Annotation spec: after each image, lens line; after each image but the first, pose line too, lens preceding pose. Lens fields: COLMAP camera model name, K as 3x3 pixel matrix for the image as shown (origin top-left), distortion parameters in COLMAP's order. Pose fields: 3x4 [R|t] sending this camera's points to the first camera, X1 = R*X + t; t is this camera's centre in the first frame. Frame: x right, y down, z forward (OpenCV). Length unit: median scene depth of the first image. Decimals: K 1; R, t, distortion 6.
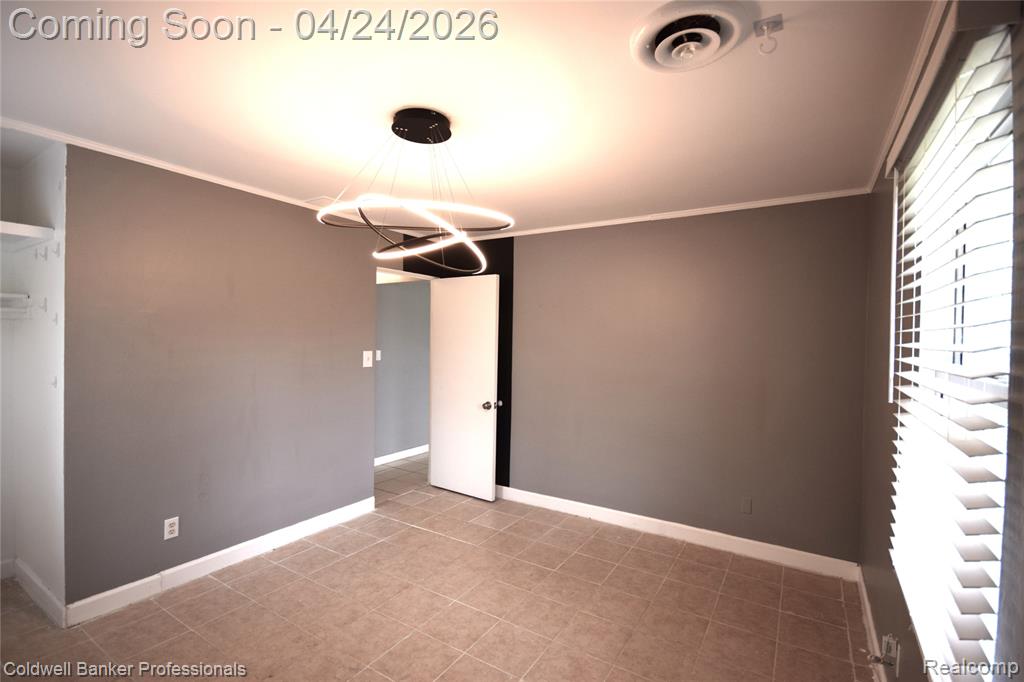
lens RADIAL K [[456.2, 0, 513.7], [0, 456.2, 343.5], [0, 0, 1]] dist [-0.002560, -0.000738]
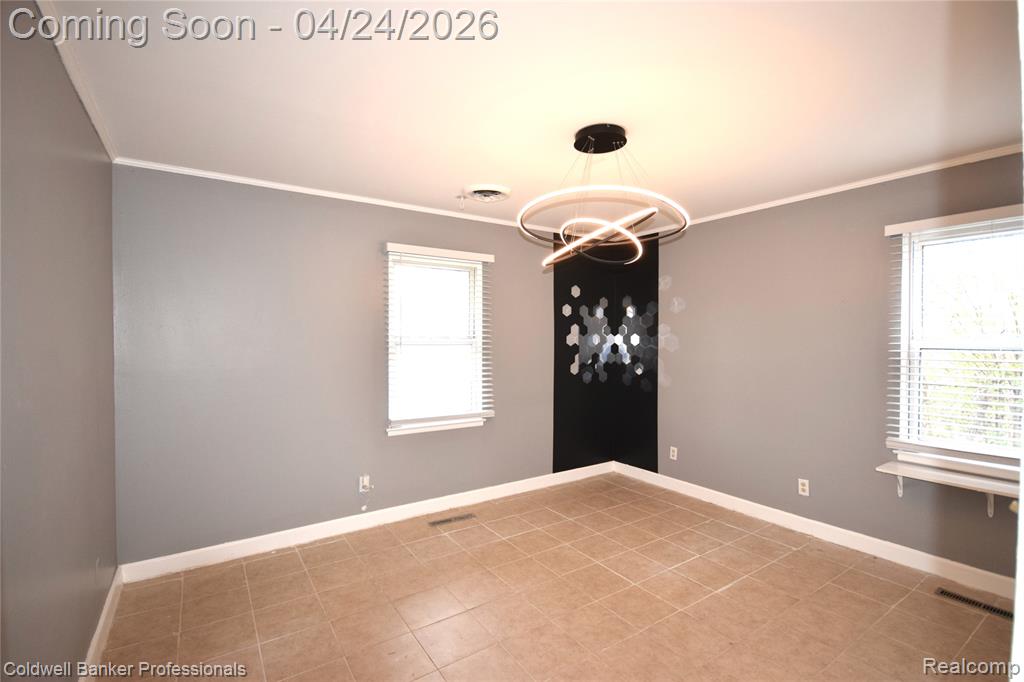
lens RADIAL K [[456.2, 0, 514.3], [0, 456.2, 341.5], [0, 0, 1]] dist [-0.002560, -0.000738]
pose [[-0.914541, -0.017340, 0.404120, -0.412920], [-0.008412, 0.999680, 0.023857, -0.001361], [-0.404405, 0.018419, -0.914395, 1.838024]]
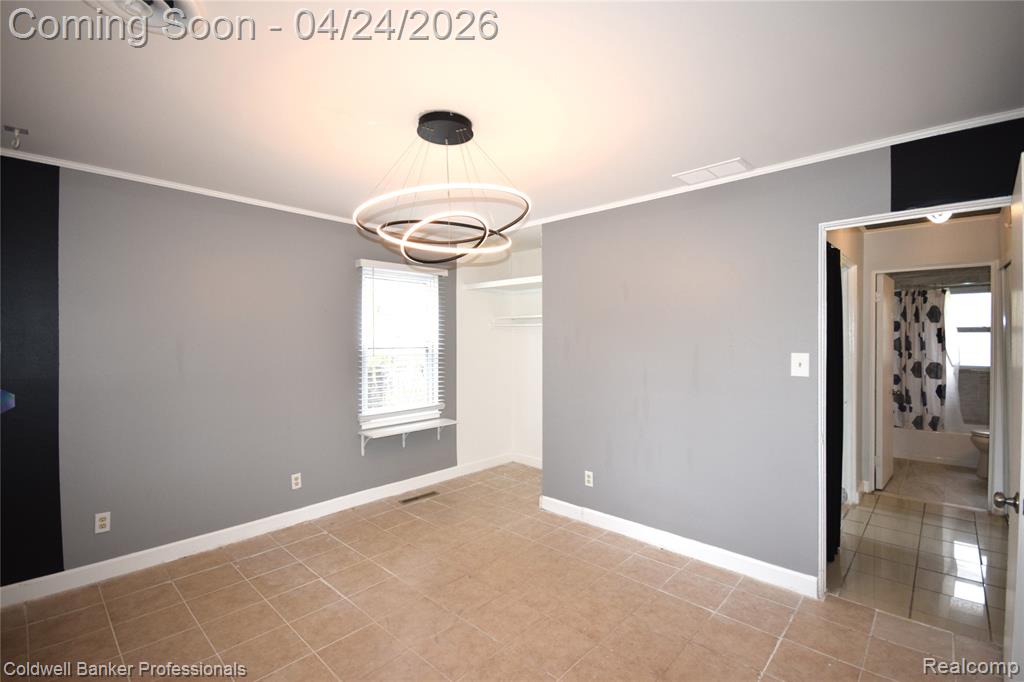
lens RADIAL K [[456.2, 0, 513.1], [0, 456.2, 341.1], [0, 0, 1]] dist [-0.002560, -0.000738]
pose [[-0.183343, -0.010246, -0.982996, 0.689331], [-0.011323, 0.999901, -0.008311, 0.018811], [0.982984, 0.009606, -0.183441, 1.163785]]
